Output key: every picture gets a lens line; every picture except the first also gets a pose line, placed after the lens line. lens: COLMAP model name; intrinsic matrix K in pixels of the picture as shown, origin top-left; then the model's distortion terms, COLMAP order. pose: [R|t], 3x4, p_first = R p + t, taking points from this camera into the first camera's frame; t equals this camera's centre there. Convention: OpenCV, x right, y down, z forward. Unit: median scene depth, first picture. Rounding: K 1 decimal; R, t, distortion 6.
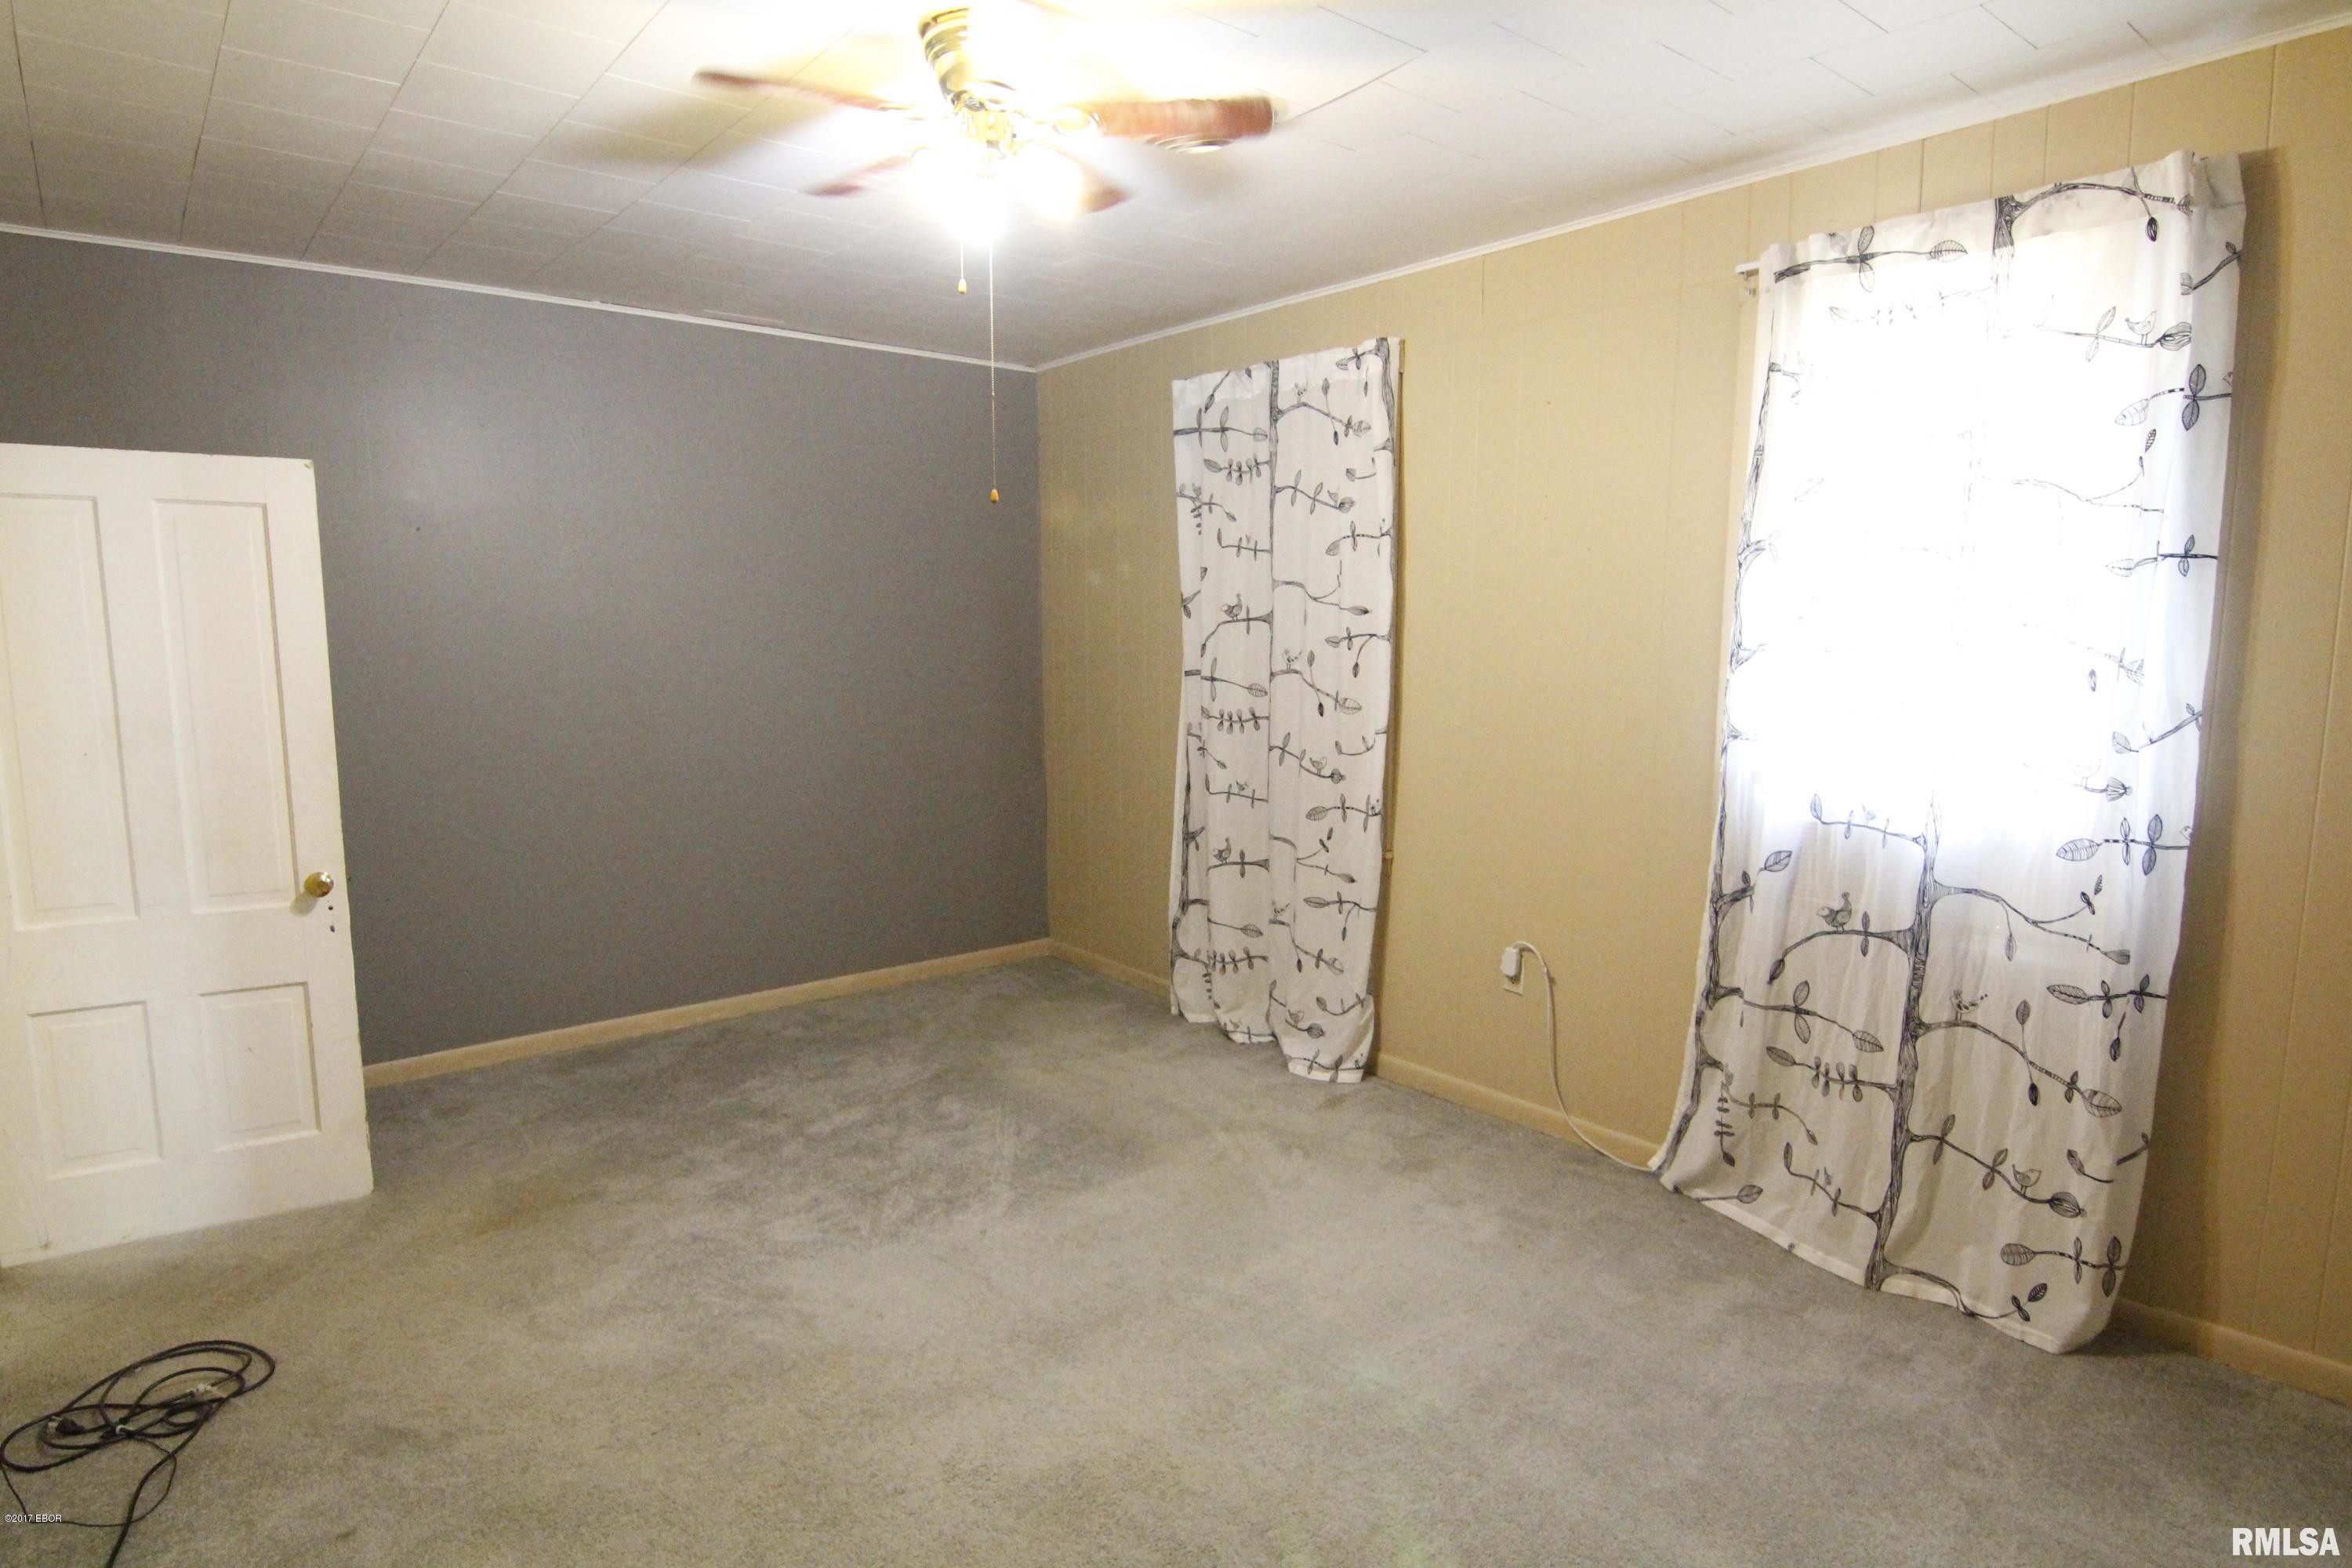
lens RADIAL K [[1296.4, 0, 1176.6], [0, 1296.4, 779.6], [0, 0, 1]] dist [-0.009864, -0.009543]
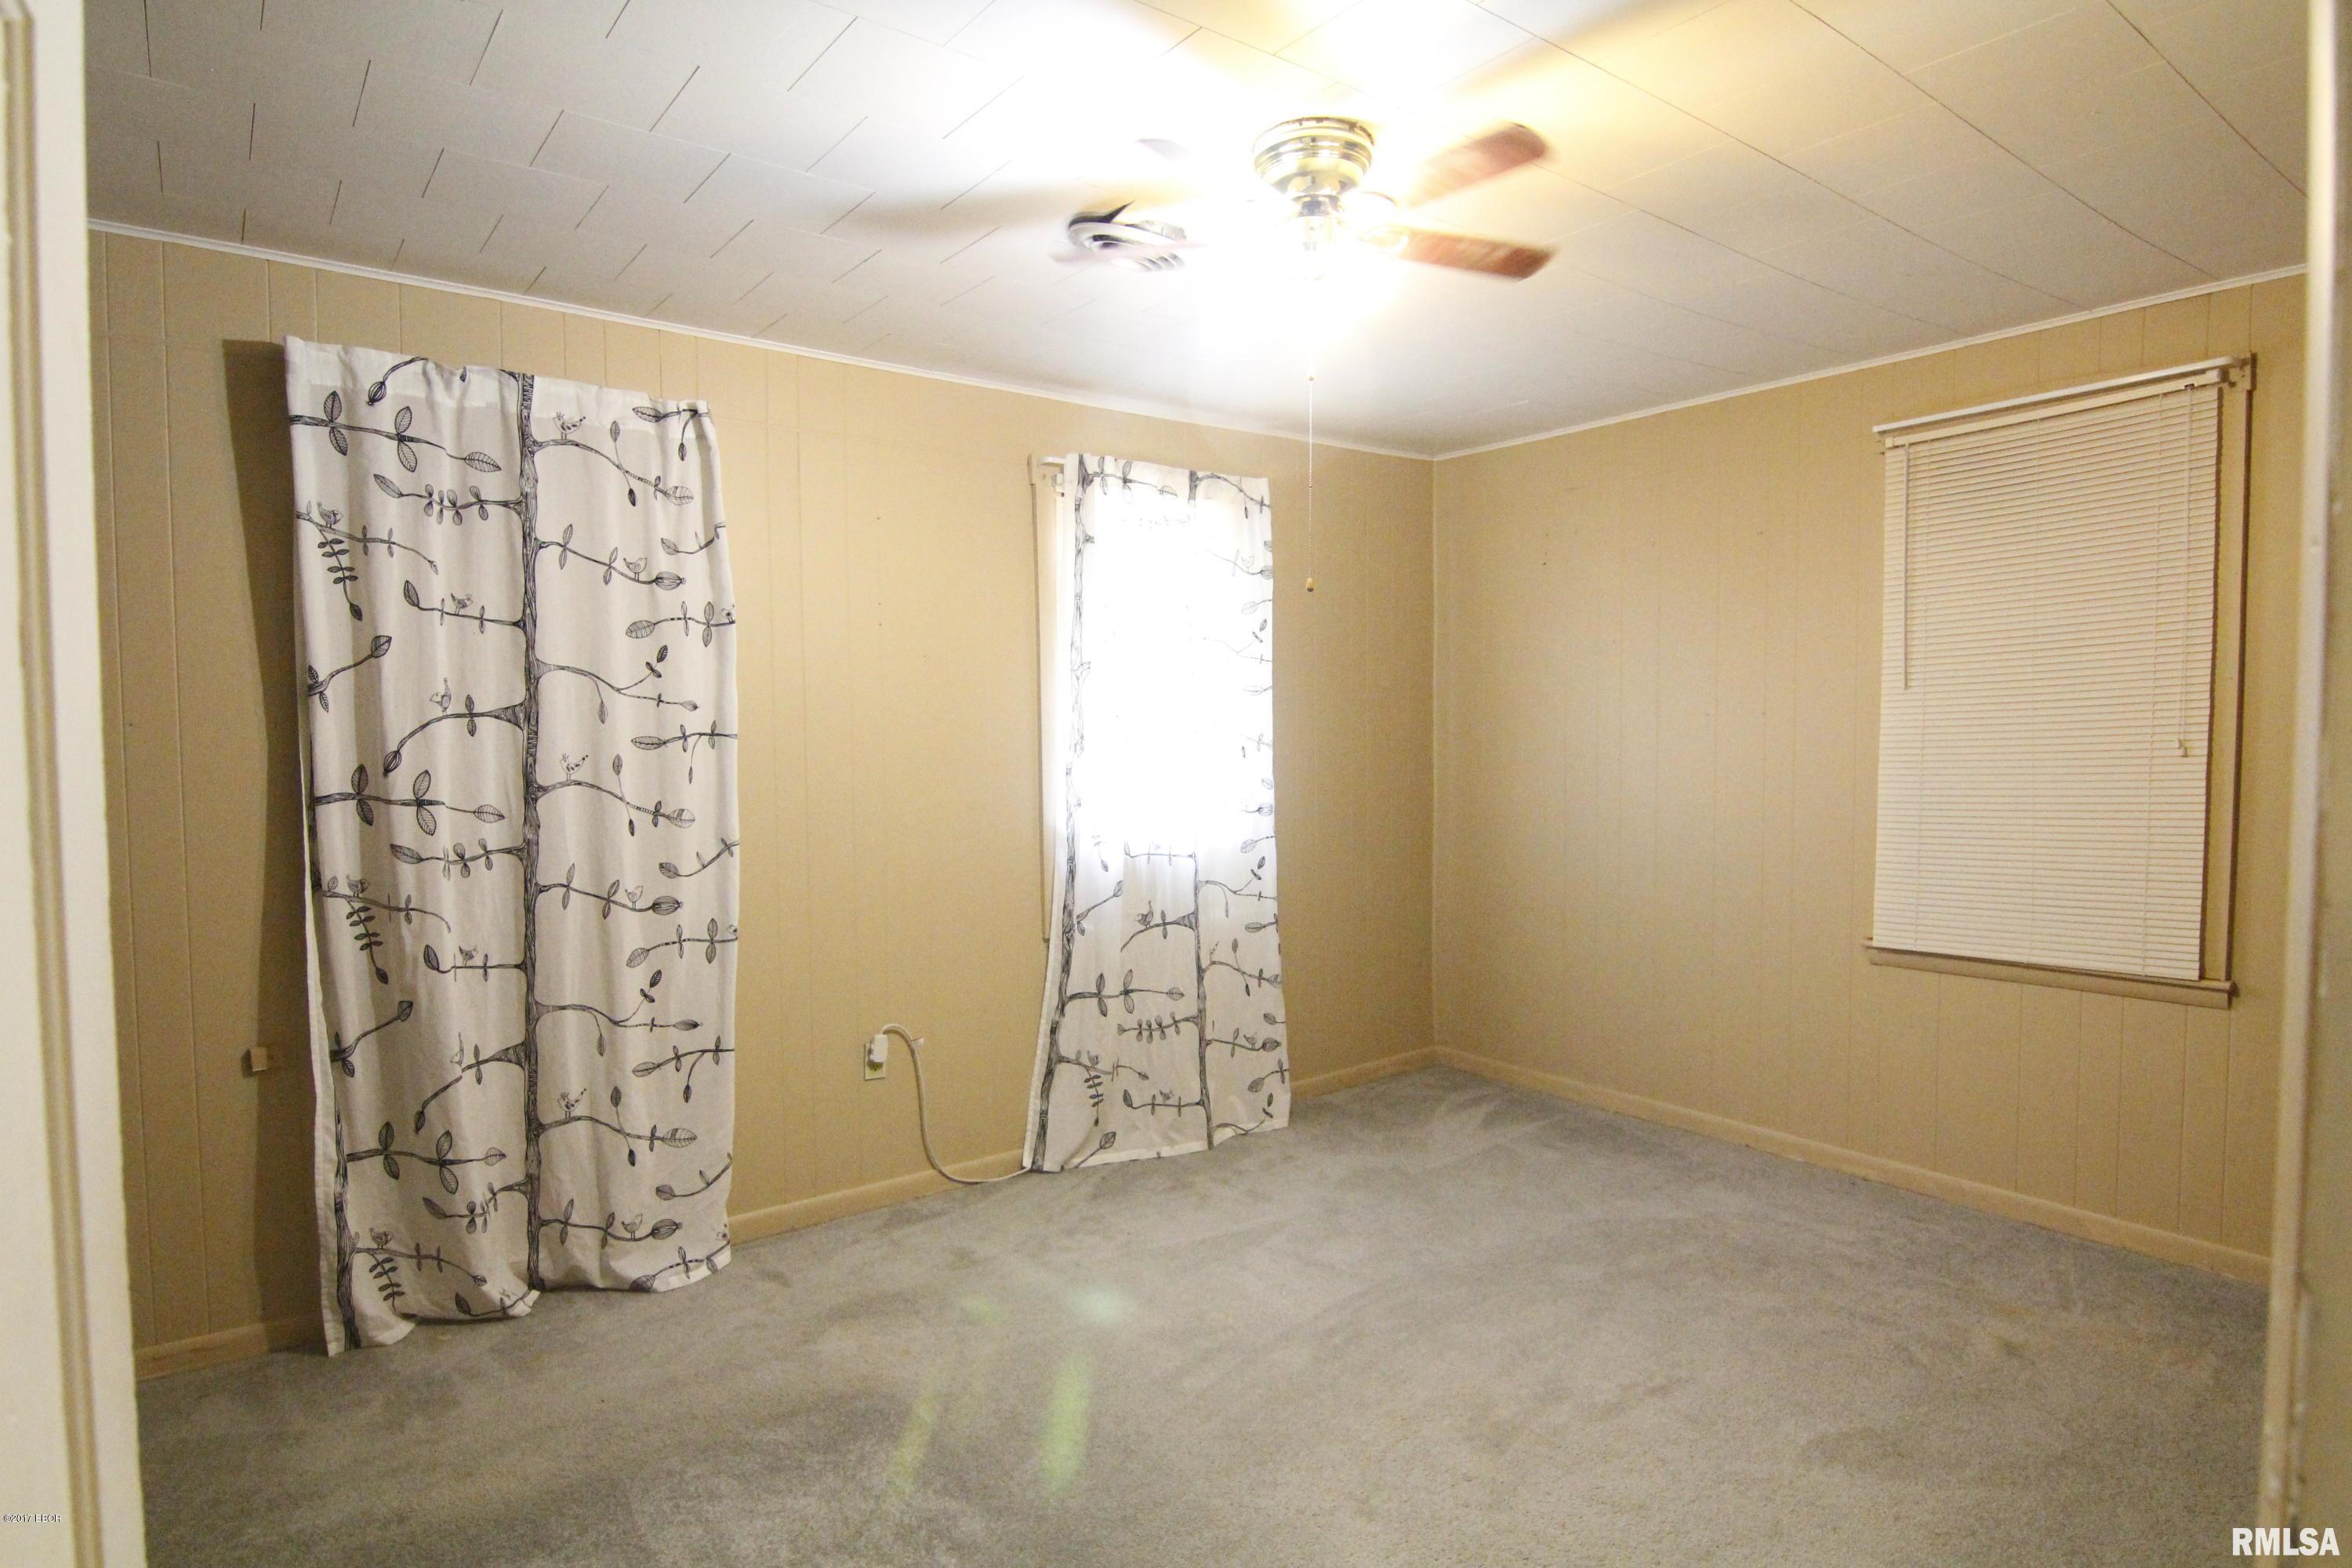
lens RADIAL K [[1296.4, 0, 1179.6], [0, 1296.4, 798.7], [0, 0, 1]] dist [-0.009864, -0.009543]
pose [[0.026013, -0.040031, 0.998860, -0.993918], [0.134472, 0.990257, 0.036184, -0.080237], [-0.990576, 0.133377, 0.031143, 0.932553]]
